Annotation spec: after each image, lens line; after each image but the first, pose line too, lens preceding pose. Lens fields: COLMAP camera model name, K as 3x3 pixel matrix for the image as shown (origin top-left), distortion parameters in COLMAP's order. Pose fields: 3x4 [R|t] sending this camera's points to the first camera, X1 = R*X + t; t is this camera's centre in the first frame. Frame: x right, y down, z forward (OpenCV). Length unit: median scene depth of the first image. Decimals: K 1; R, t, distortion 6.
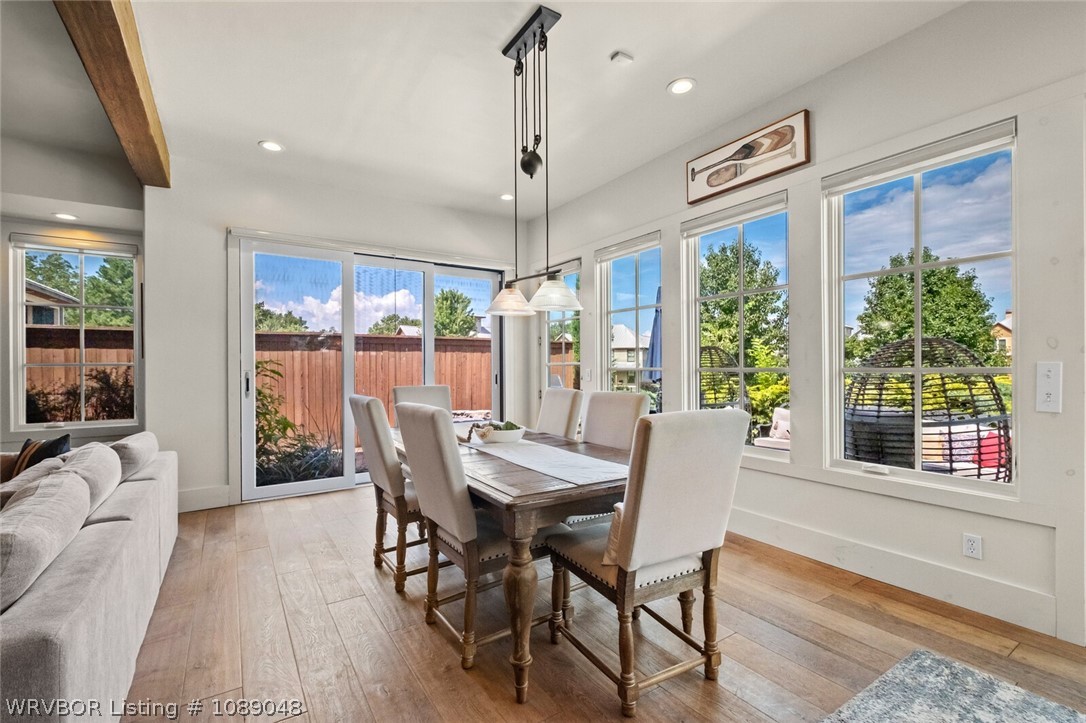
lens RADIAL K [[480.1, 0, 543.0], [0, 480.1, 365.6], [0, 0, 1]] dist [-0.000071, -0.000318]
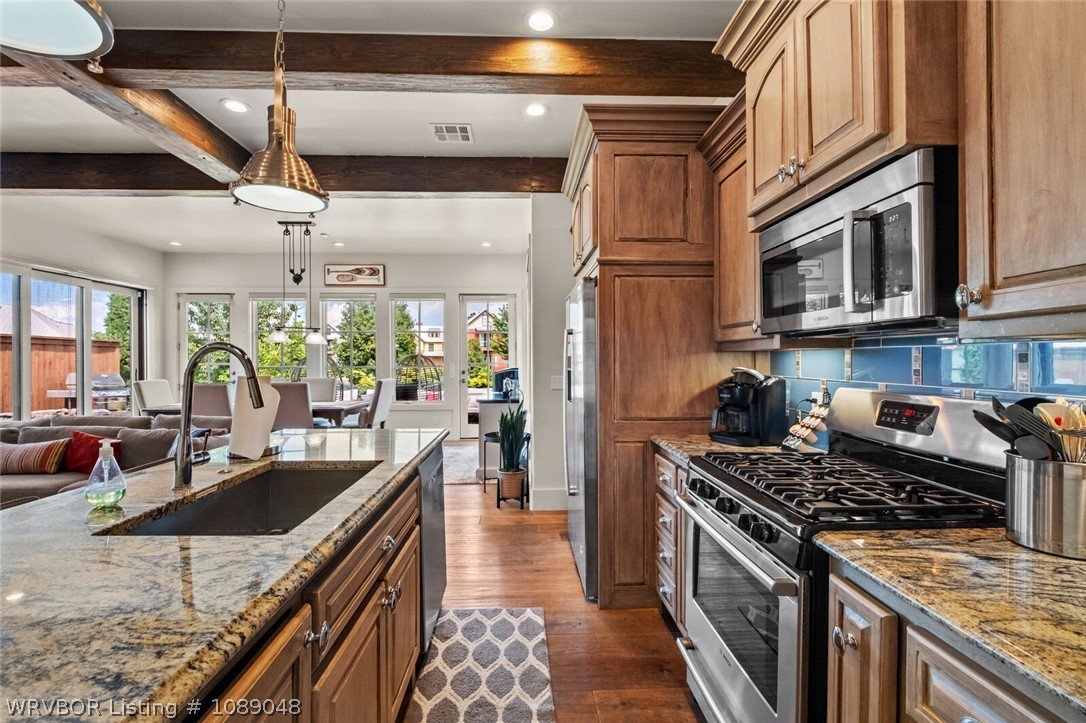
lens RADIAL K [[469.8, 0, 537.0], [0, 469.8, 363.8], [0, 0, 1]] dist [0.004031, -0.006045]
pose [[0.521888, -0.004354, 0.853003, -0.722989], [0.000345, 0.999988, 0.004893, -0.013123], [-0.853014, -0.002260, 0.521883, -0.620781]]
